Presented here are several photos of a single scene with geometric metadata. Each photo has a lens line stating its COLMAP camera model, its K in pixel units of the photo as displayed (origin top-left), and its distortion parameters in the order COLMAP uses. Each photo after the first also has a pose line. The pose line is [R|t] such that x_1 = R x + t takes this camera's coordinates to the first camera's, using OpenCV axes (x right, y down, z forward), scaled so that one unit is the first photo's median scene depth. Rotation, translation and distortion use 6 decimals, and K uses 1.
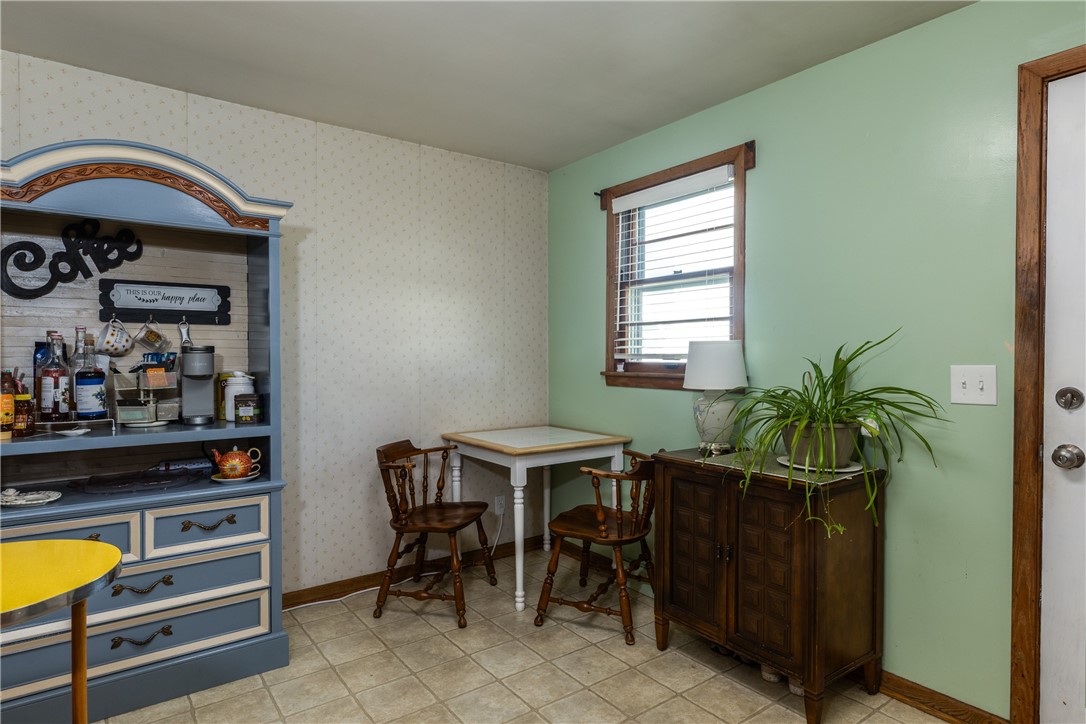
lens RADIAL K [[613.3, 0, 543.0], [0, 613.3, 362.0], [0, 0, 1]] dist [-0.000692, 0.000930]
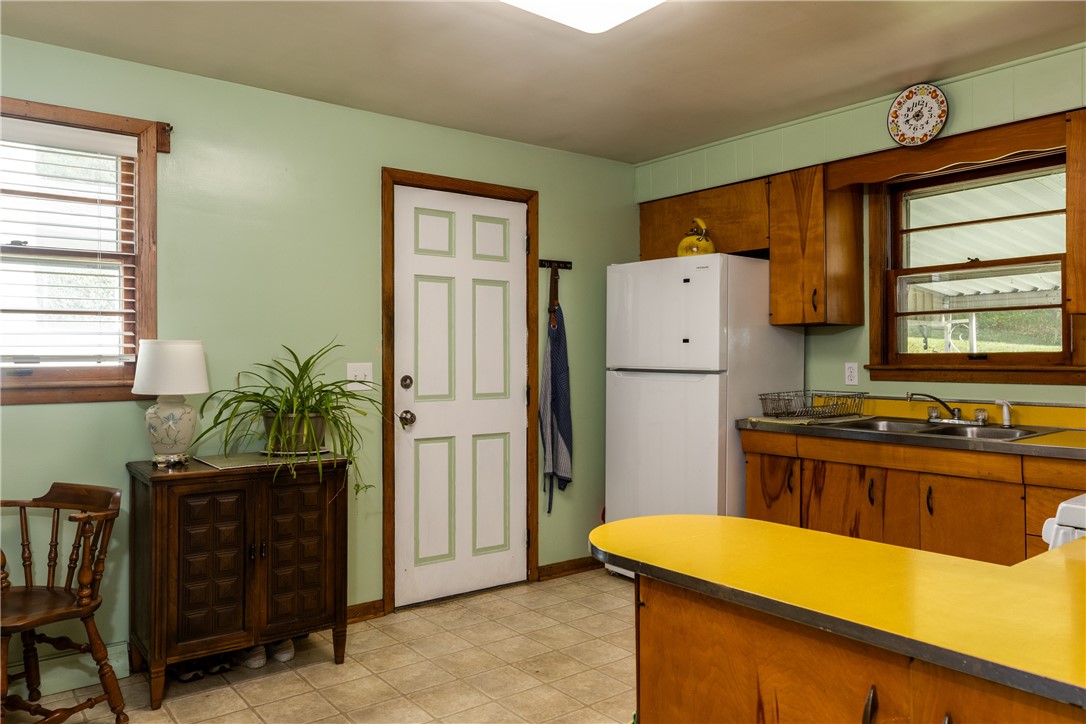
lens RADIAL K [[805.9, 0, 543.0], [0, 805.9, 362.0], [0, 0, 1]] dist [0.085089, 0.000029]
pose [[-0.024172, -0.007540, 0.999679, -1.027416], [0.015568, 0.999847, 0.007918, -0.004891], [-0.999587, 0.015754, -0.024051, 0.532961]]
